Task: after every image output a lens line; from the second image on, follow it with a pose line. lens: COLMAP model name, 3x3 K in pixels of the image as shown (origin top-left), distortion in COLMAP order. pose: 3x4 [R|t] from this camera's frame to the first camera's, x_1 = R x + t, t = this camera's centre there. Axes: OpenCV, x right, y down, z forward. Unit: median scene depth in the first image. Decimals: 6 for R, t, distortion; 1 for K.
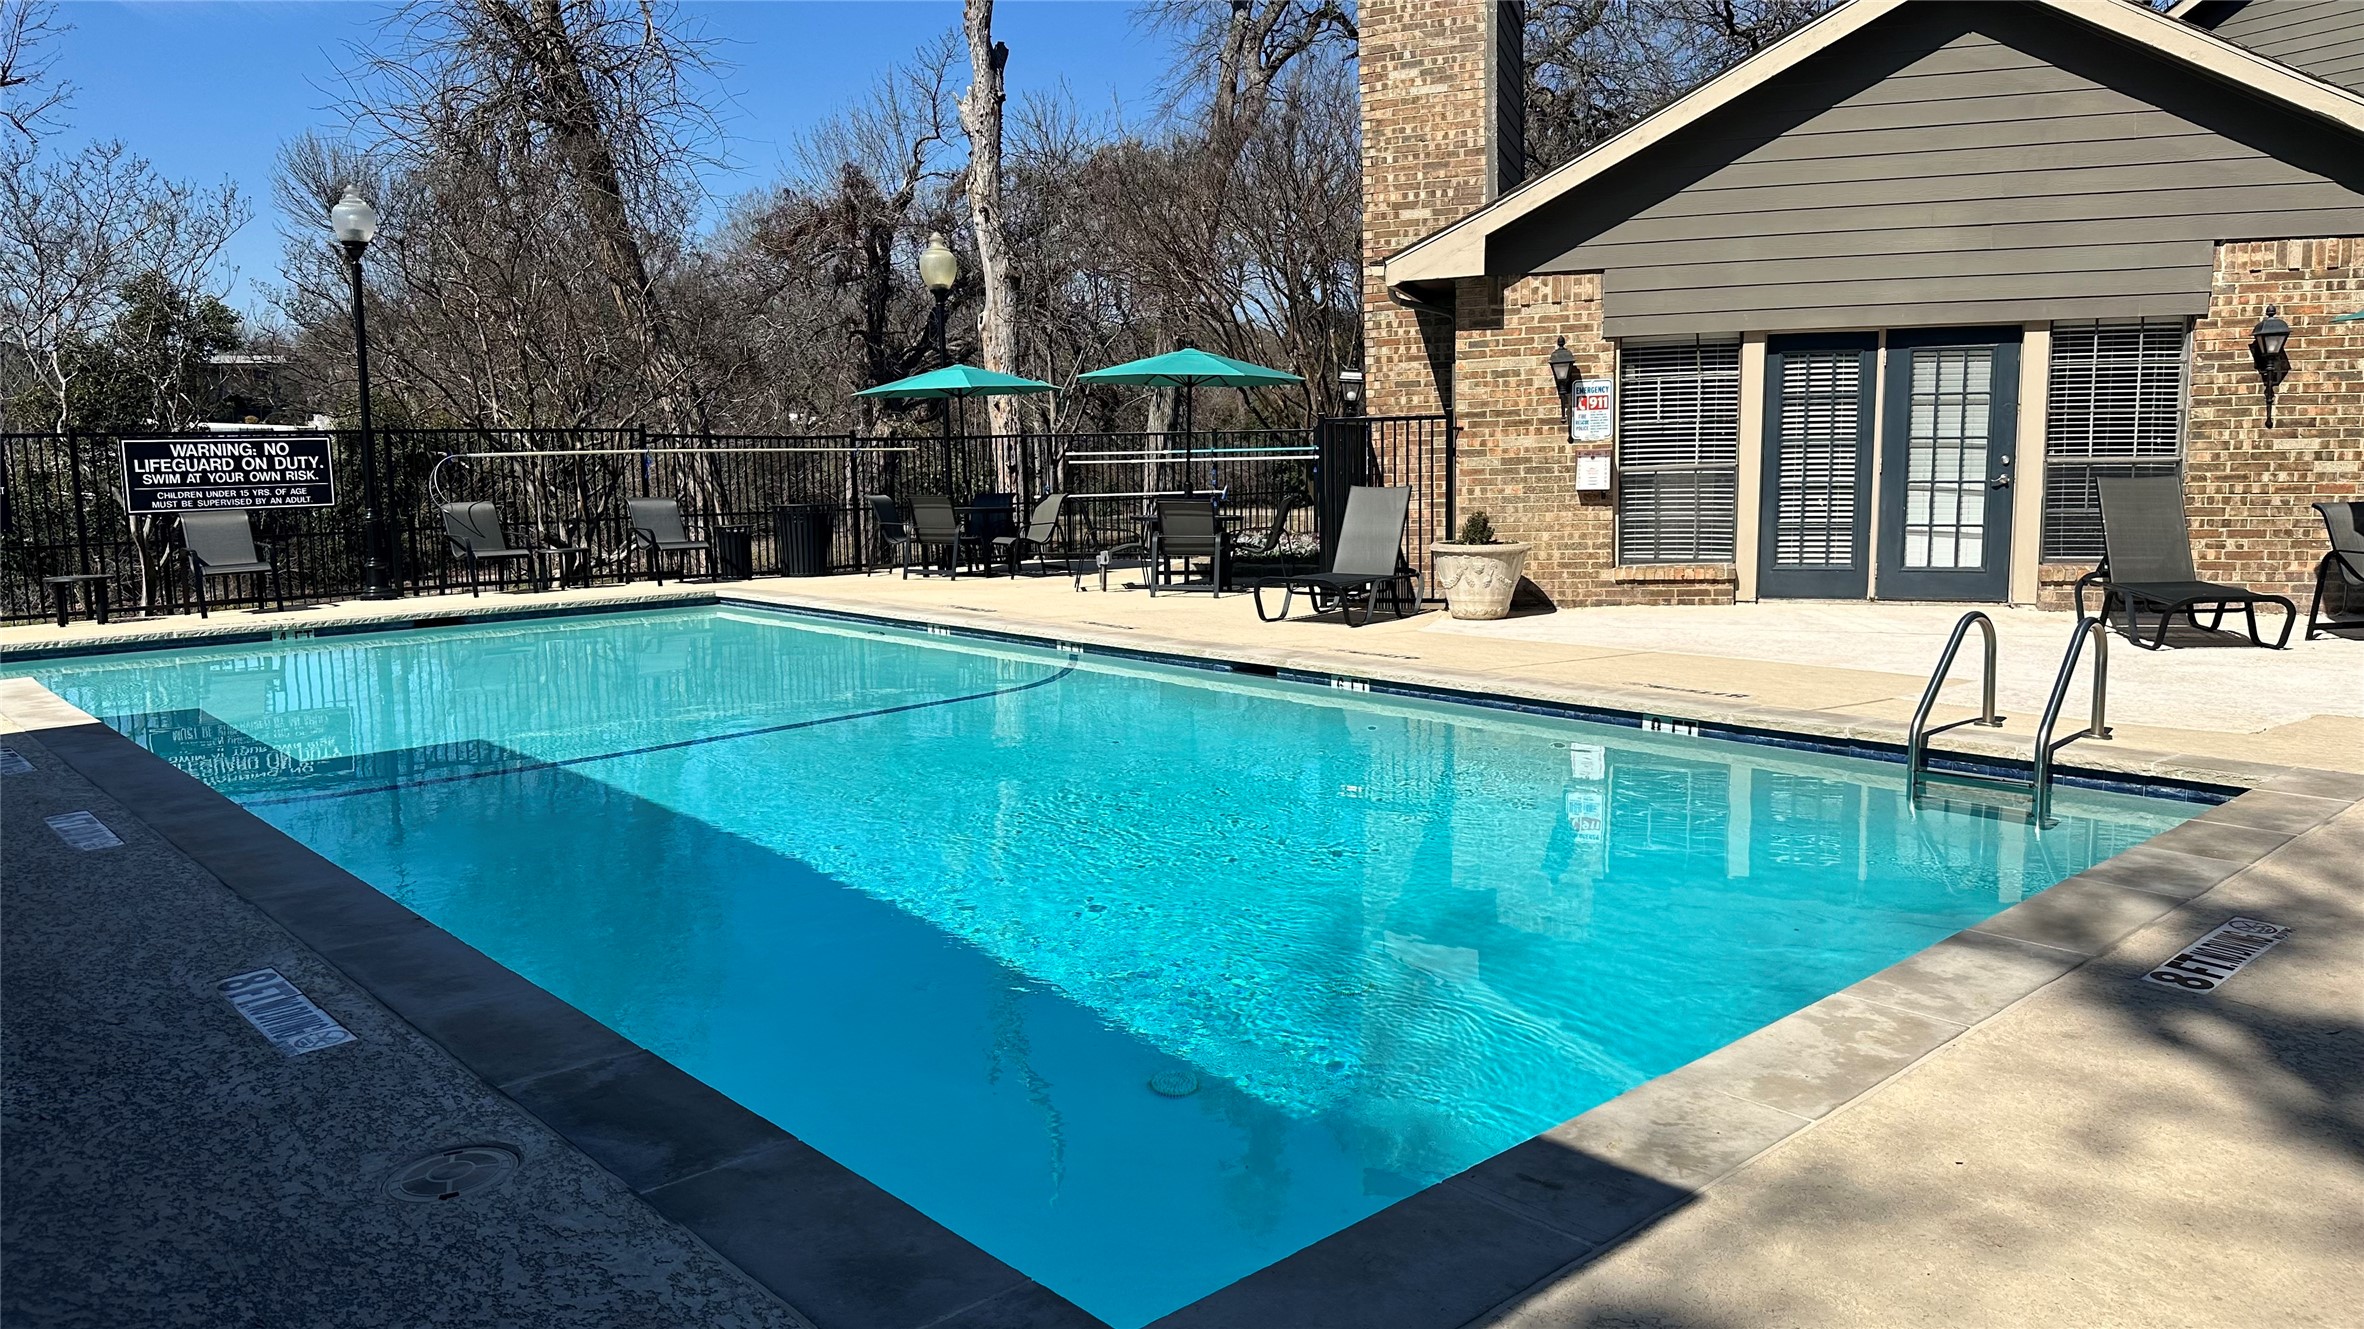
lens RADIAL K [[1656.5, 0, 1182.0], [0, 1656.5, 664.5], [0, 0, 1]] dist [0.002053, -0.000742]
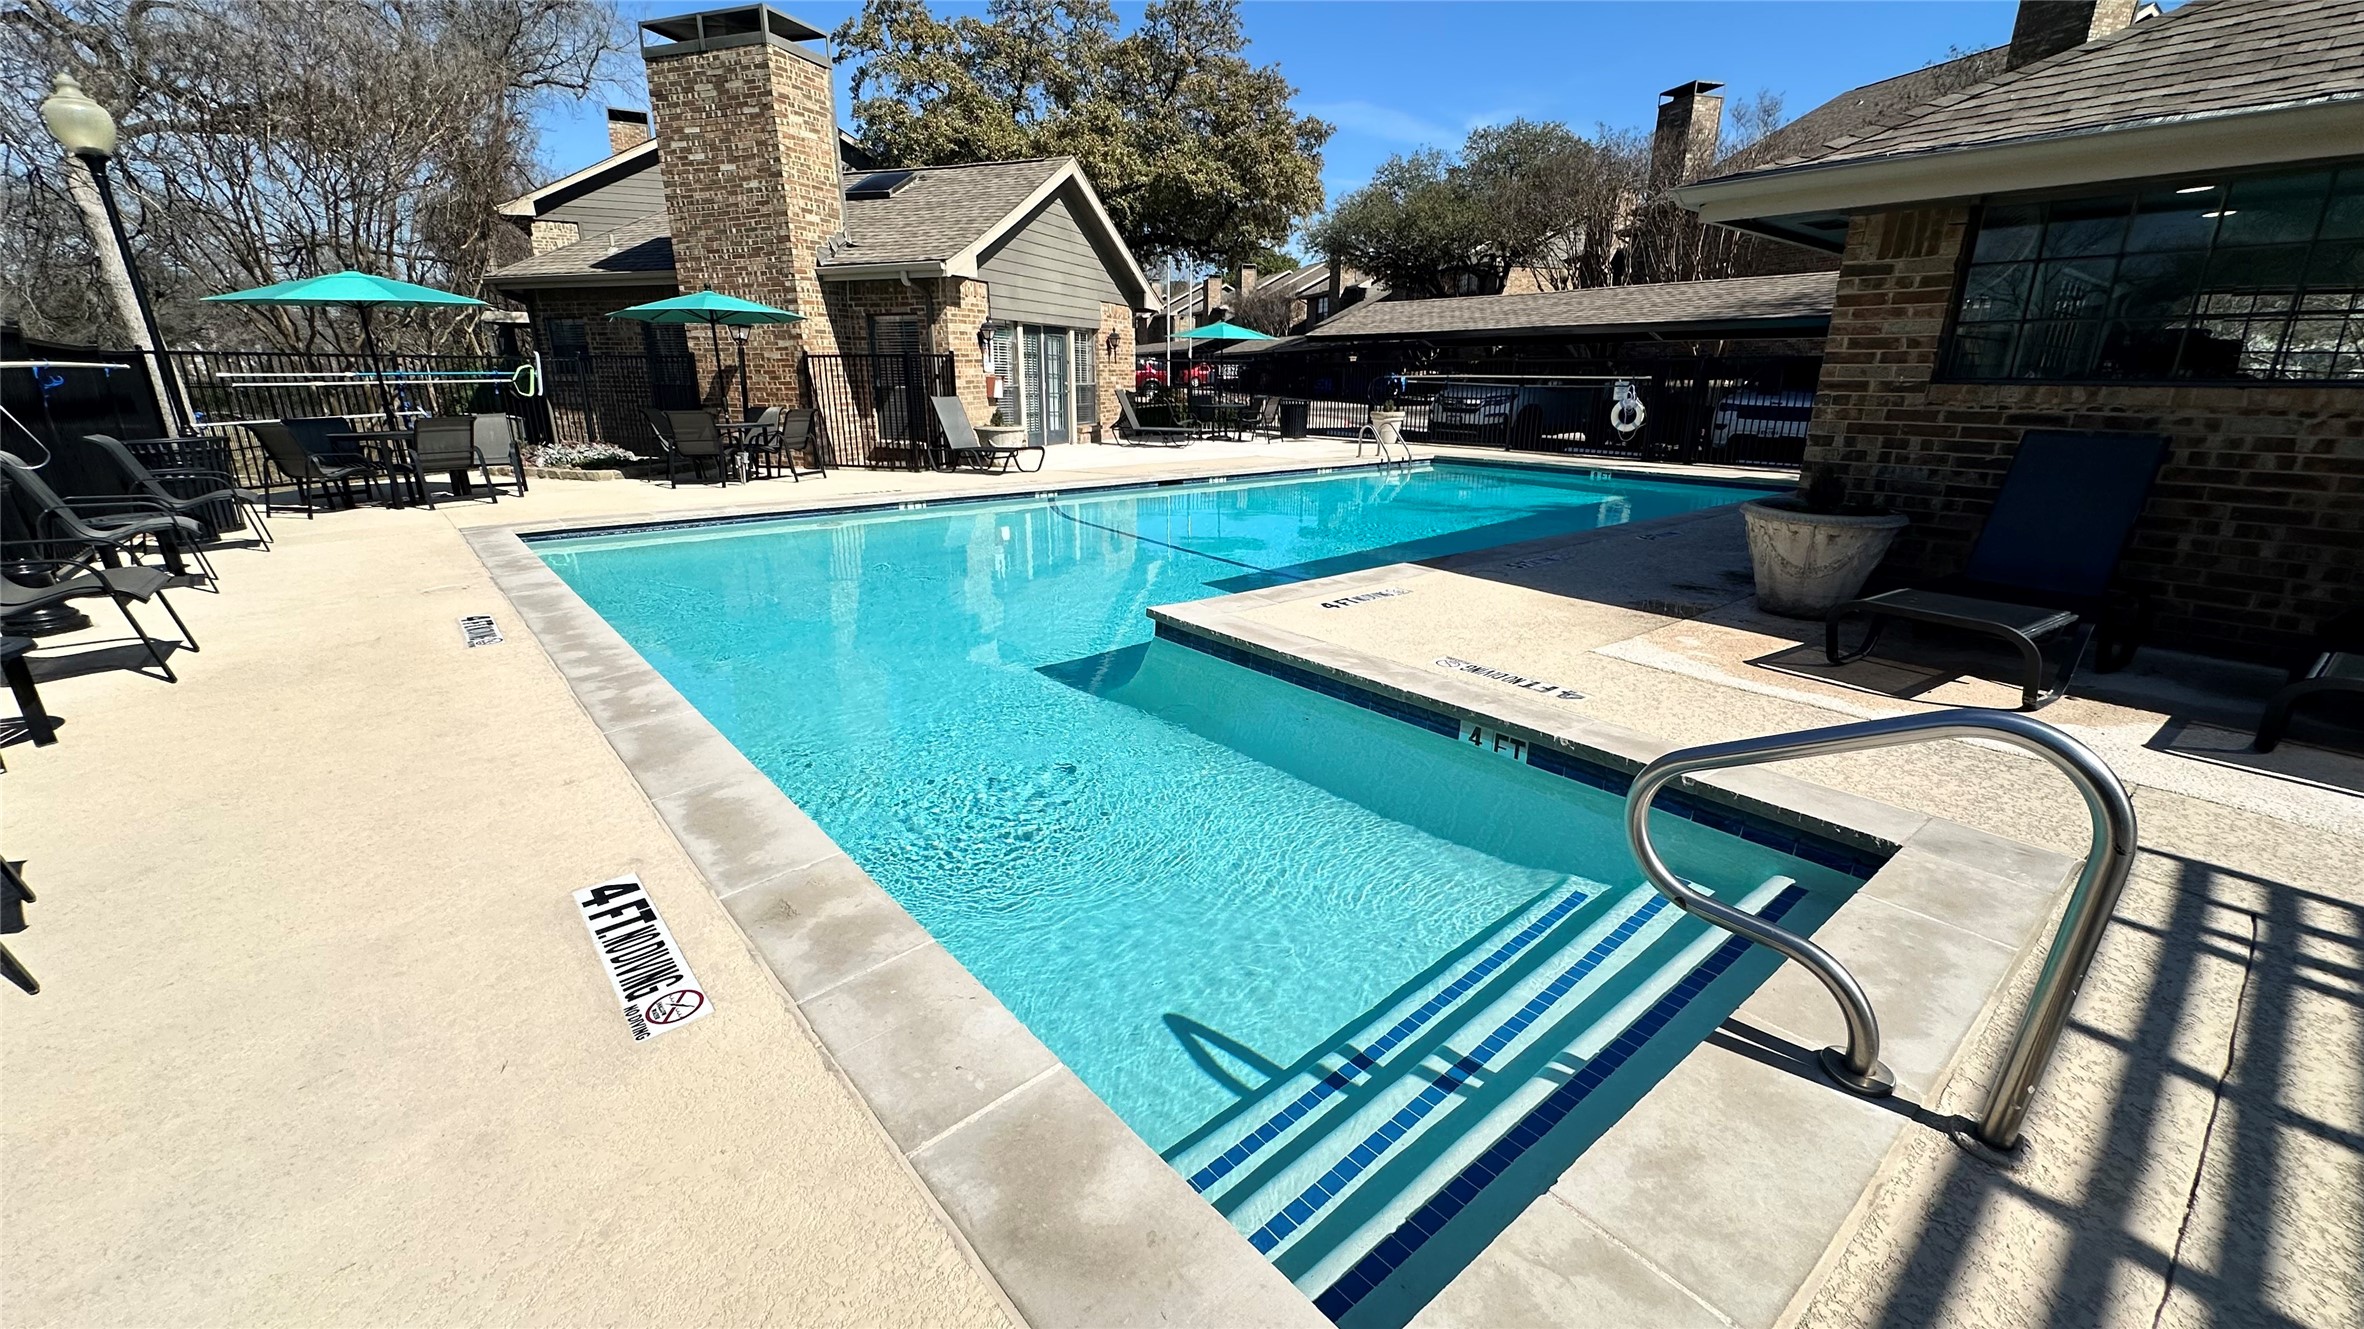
lens RADIAL K [[936.1, 0, 1182.0], [0, 936.1, 664.5], [0, 0, 1]] dist [-0.001125, -0.000139]
pose [[0.016501, -0.280214, 0.959796, -0.973653], [0.122734, 0.953235, 0.276188, -0.086636], [-0.992302, 0.113242, 0.050121, 0.797052]]
